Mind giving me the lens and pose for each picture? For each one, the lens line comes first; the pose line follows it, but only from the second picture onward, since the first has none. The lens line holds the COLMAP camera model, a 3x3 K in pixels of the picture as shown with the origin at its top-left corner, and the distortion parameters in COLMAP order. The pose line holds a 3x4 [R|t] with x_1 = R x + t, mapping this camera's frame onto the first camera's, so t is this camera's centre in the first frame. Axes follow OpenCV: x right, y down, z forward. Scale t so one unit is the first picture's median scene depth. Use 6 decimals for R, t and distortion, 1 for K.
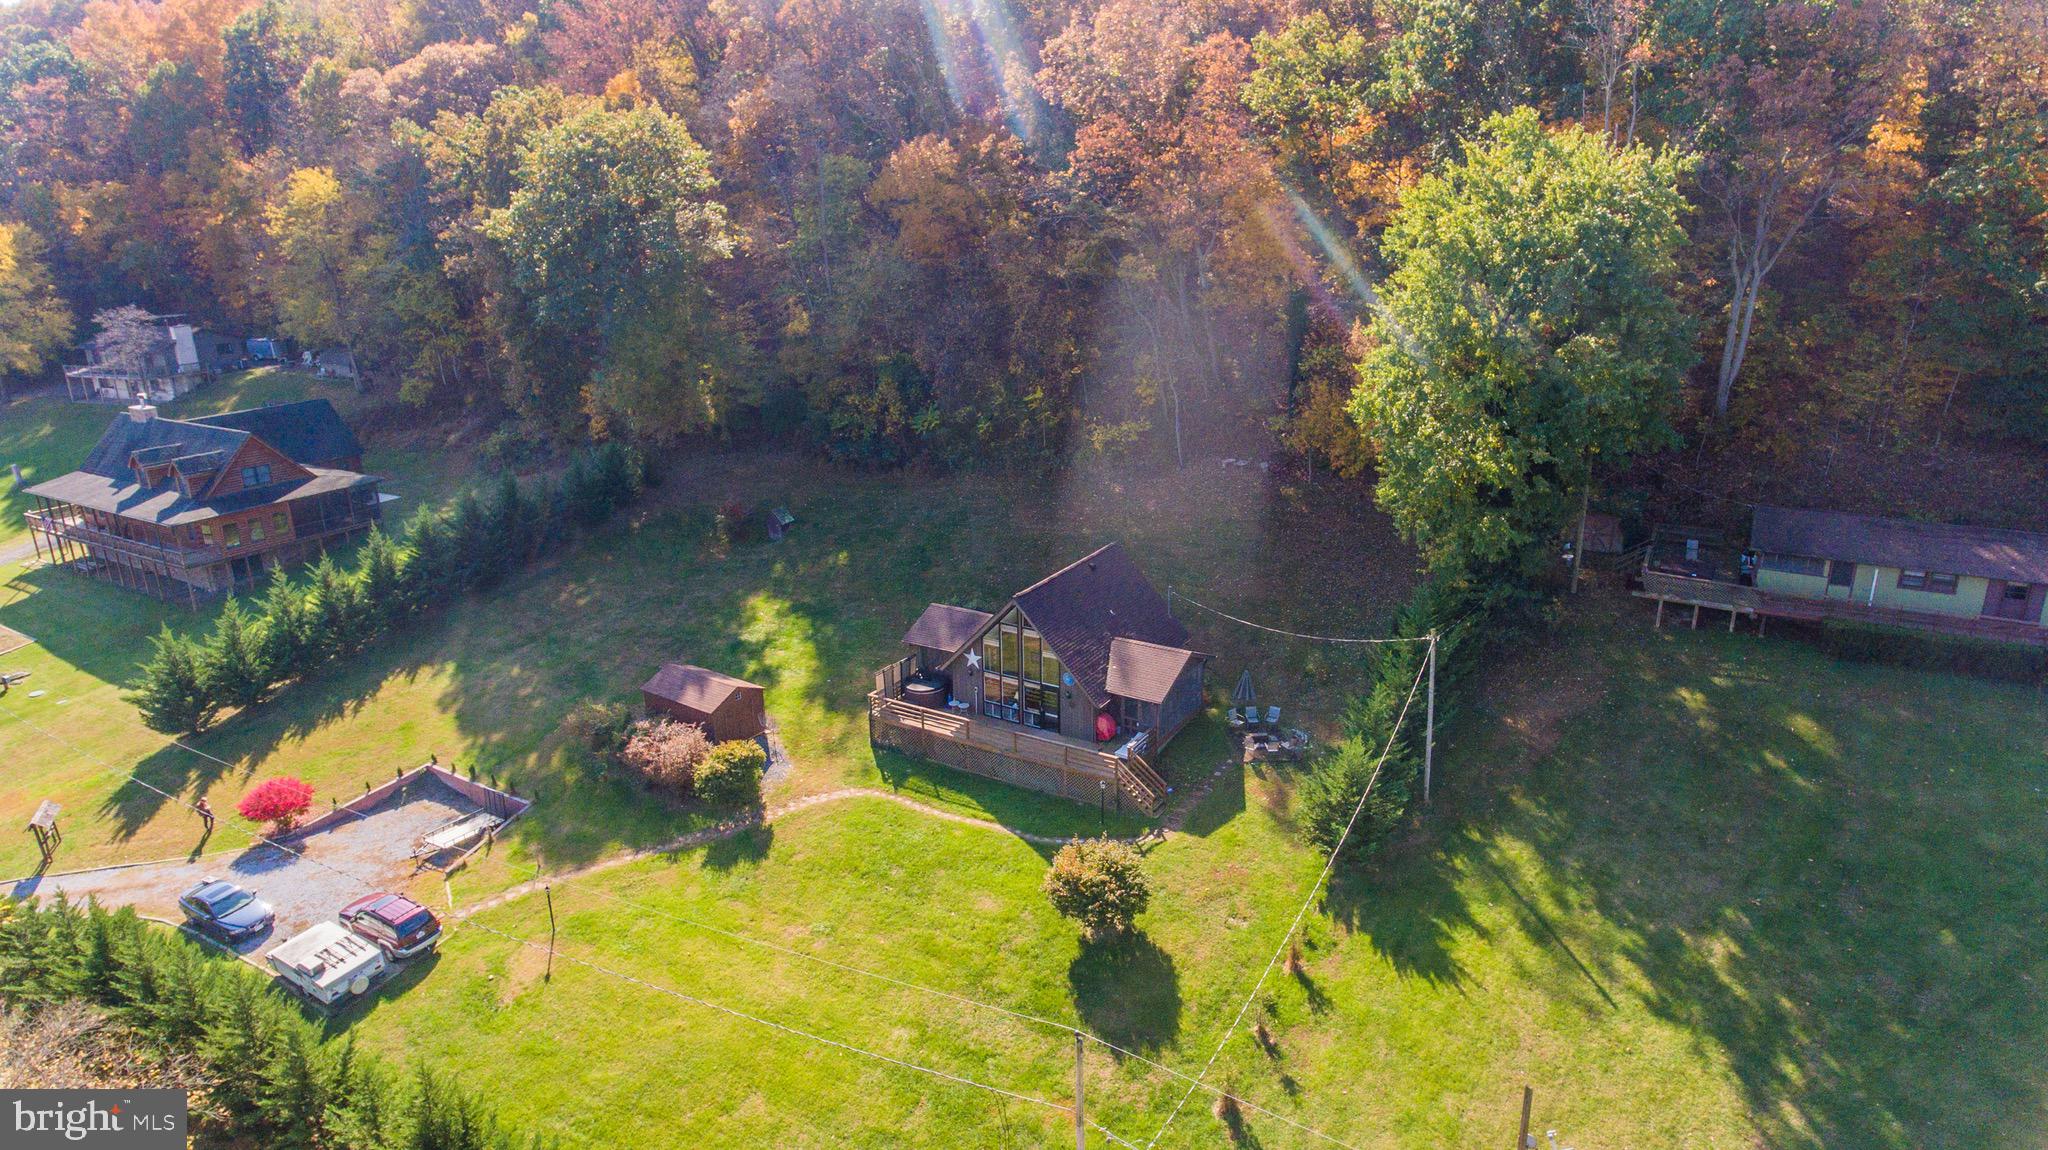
lens RADIAL K [[1199.3, 0, 1029.4], [0, 1199.3, 584.9], [0, 0, 1]] dist [0.001494, -0.004678]
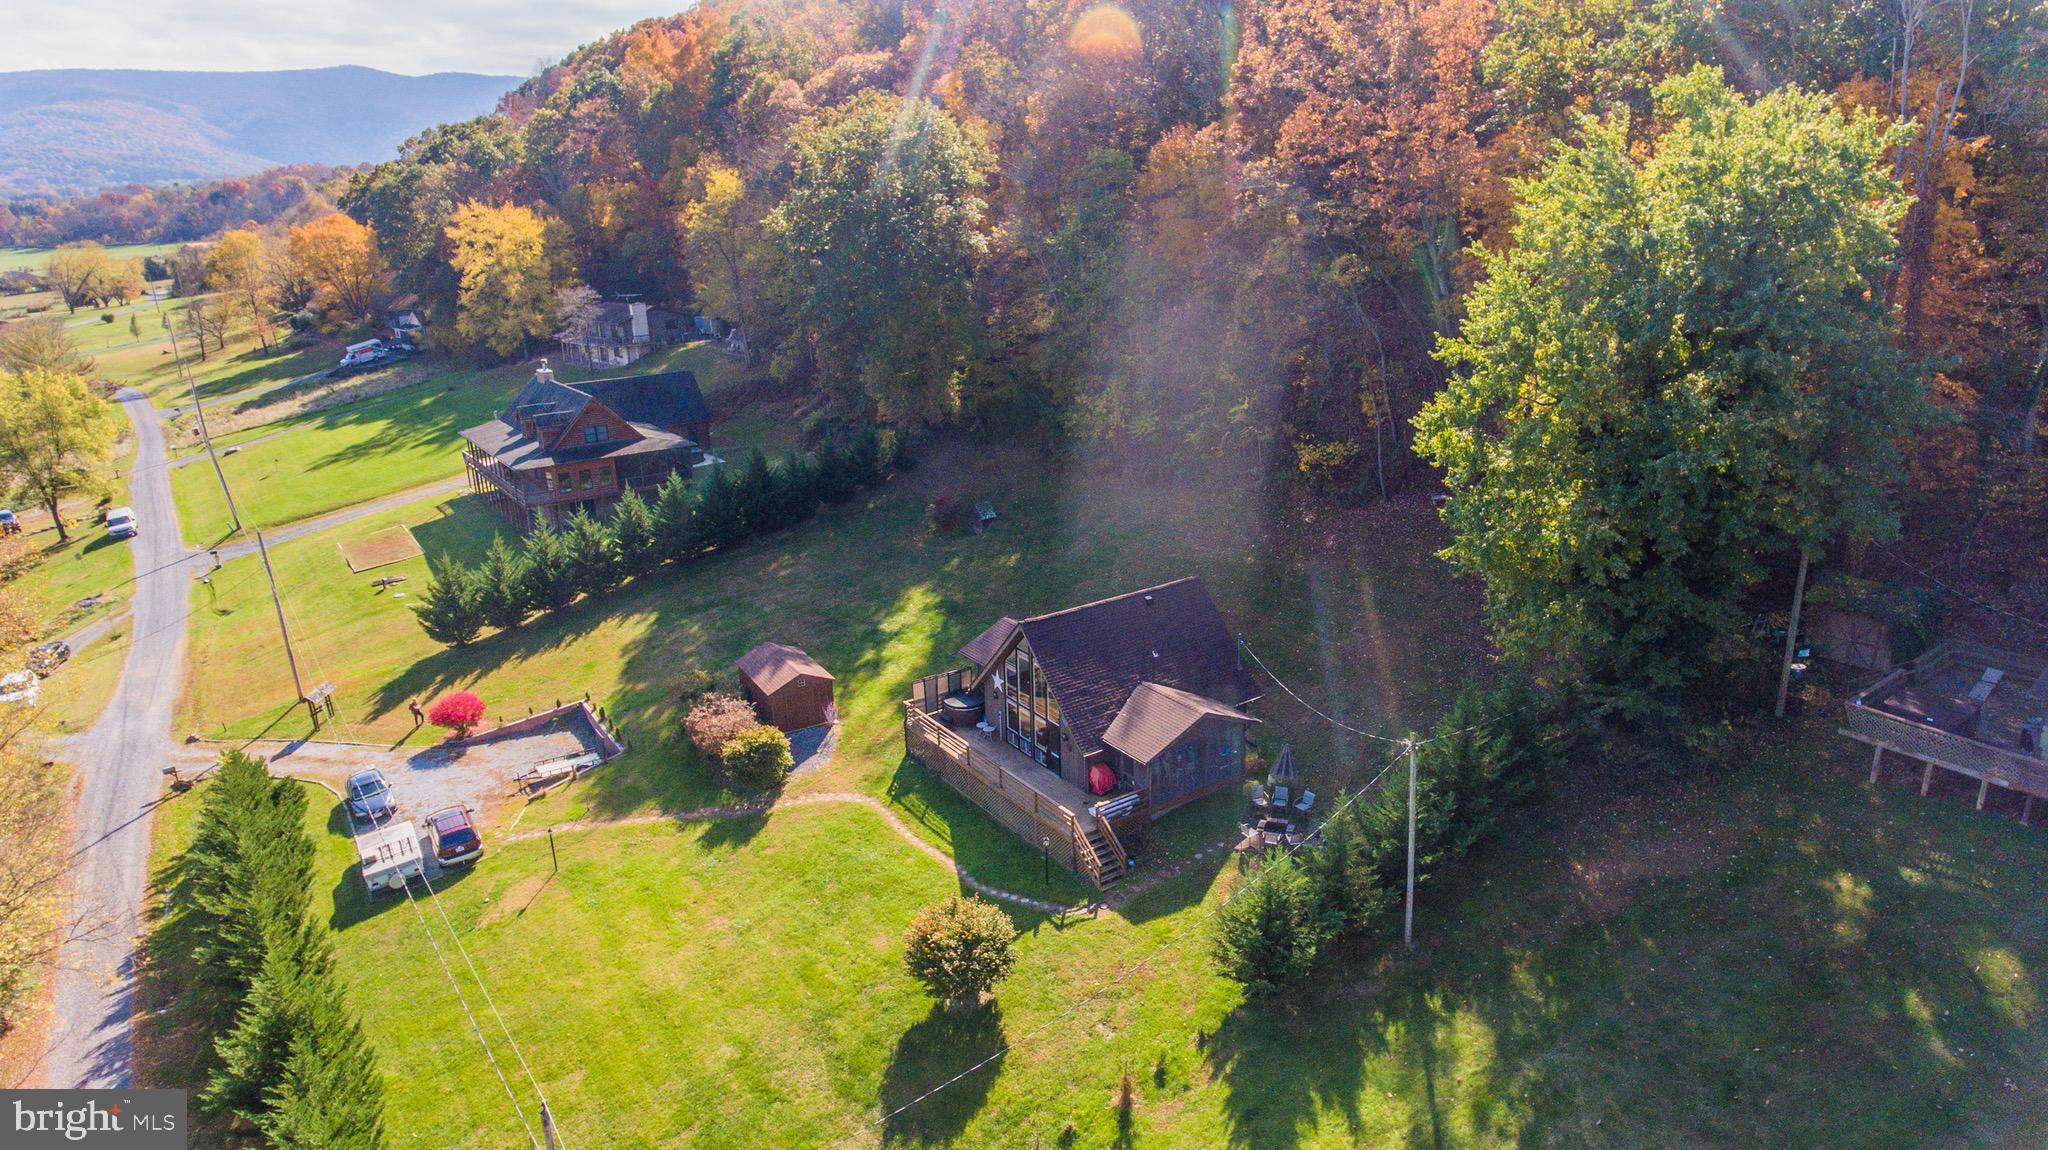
lens RADIAL K [[1199.3, 0, 1036.7], [0, 1199.3, 577.8], [0, 0, 1]] dist [0.001494, -0.004678]
pose [[0.911444, 0.117933, -0.394160, 0.343219], [-0.117793, 0.992732, 0.024644, -0.046434], [0.394202, 0.023968, 0.918711, 0.142519]]
